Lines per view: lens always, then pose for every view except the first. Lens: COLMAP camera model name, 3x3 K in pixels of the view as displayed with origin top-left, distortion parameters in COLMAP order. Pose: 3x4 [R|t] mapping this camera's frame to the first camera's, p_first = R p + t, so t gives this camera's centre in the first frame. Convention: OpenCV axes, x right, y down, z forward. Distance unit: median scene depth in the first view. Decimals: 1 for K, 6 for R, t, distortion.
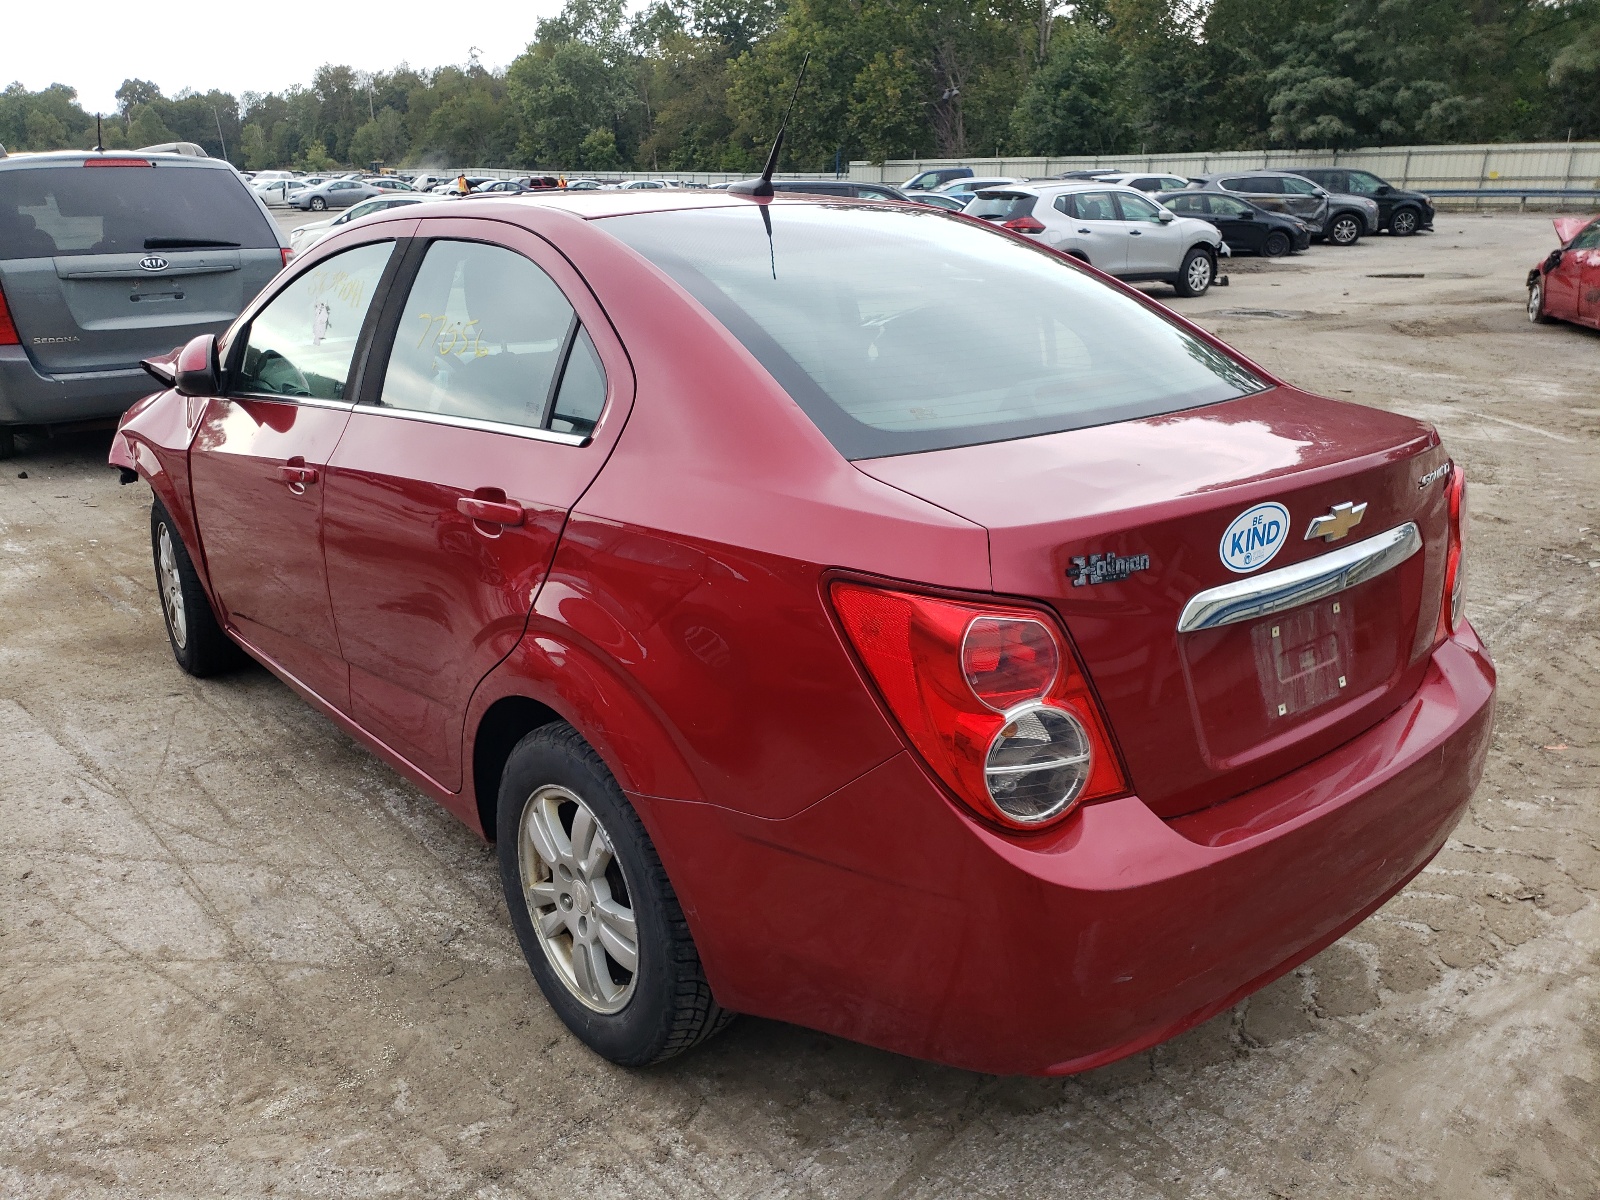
lens RADIAL K [[1198.9, 0, 800.0], [0, 1198.9, 600.0], [0, 0, 1]] dist [0.006462, 0.001470]
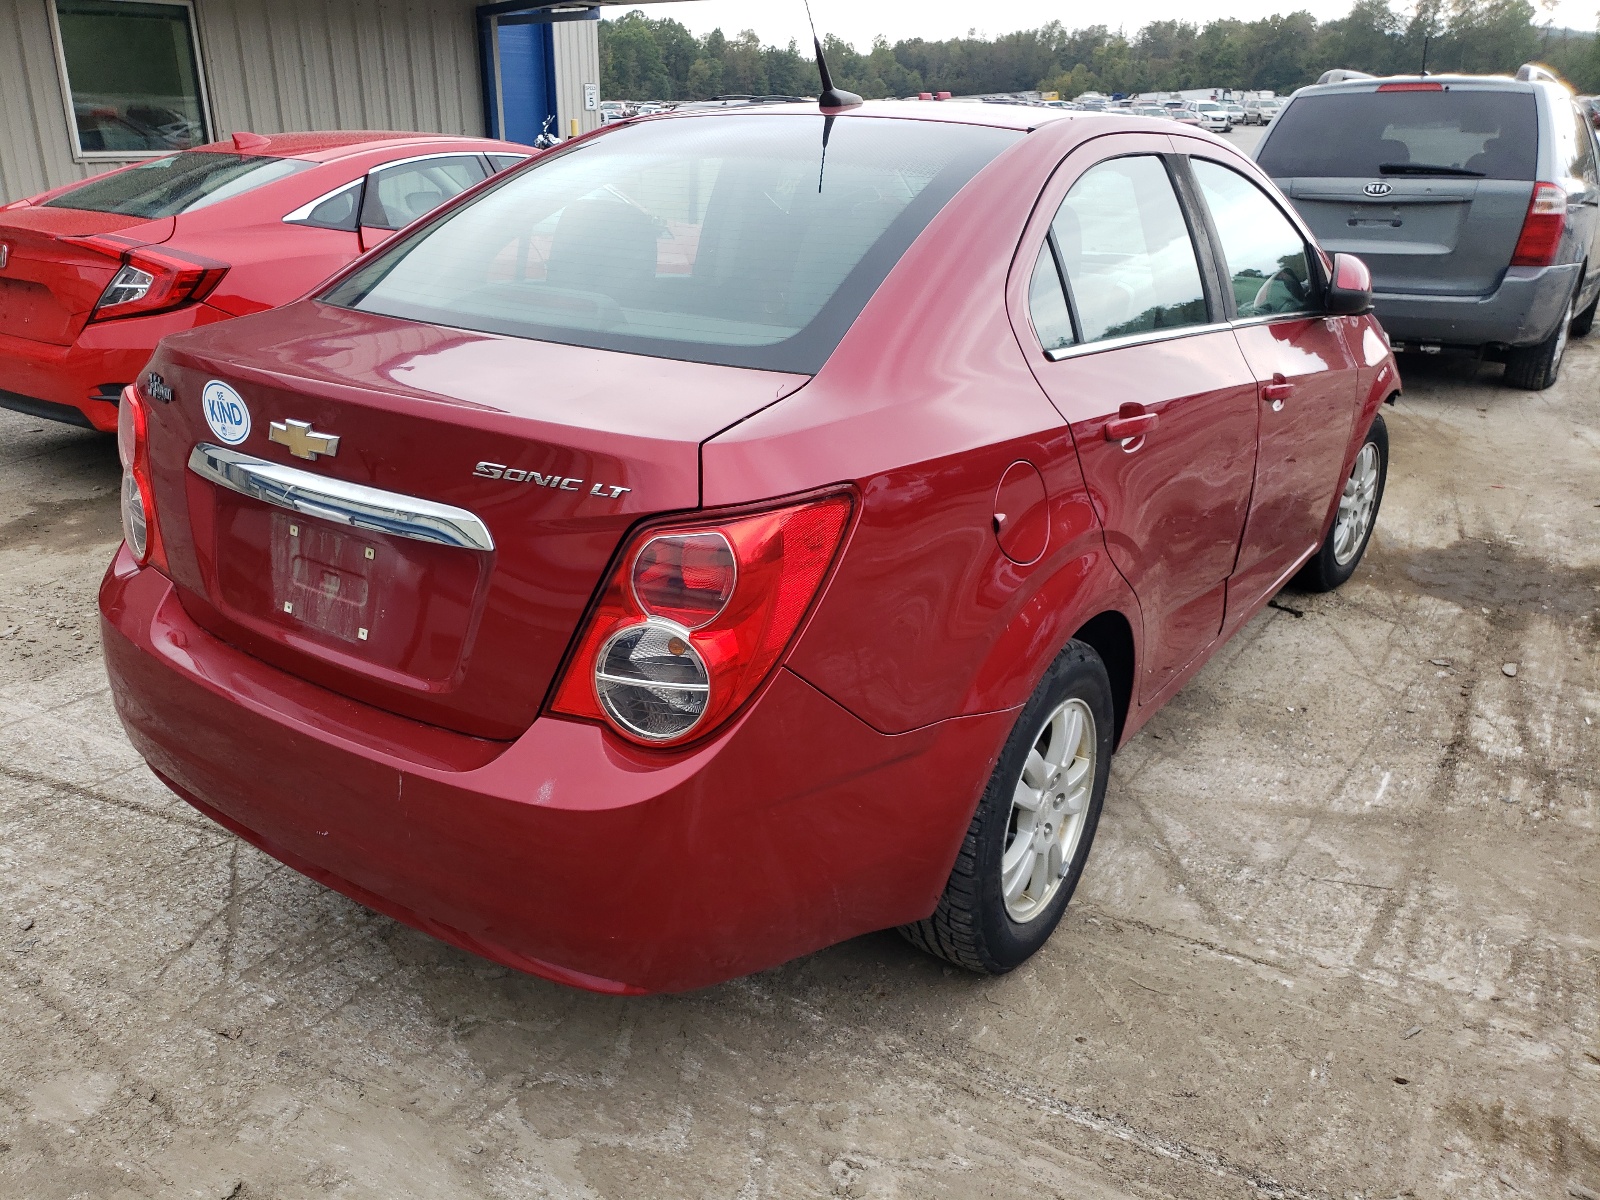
lens RADIAL K [[1239.0, 0, 800.0], [0, 1239.0, 600.0], [0, 0, 1]] dist [-0.002884, 0.004262]
pose [[0.288932, 0.350143, -0.891021, 1.272986], [-0.315374, 0.913577, 0.256741, -0.279747], [0.903913, 0.206824, 0.374387, 0.869141]]
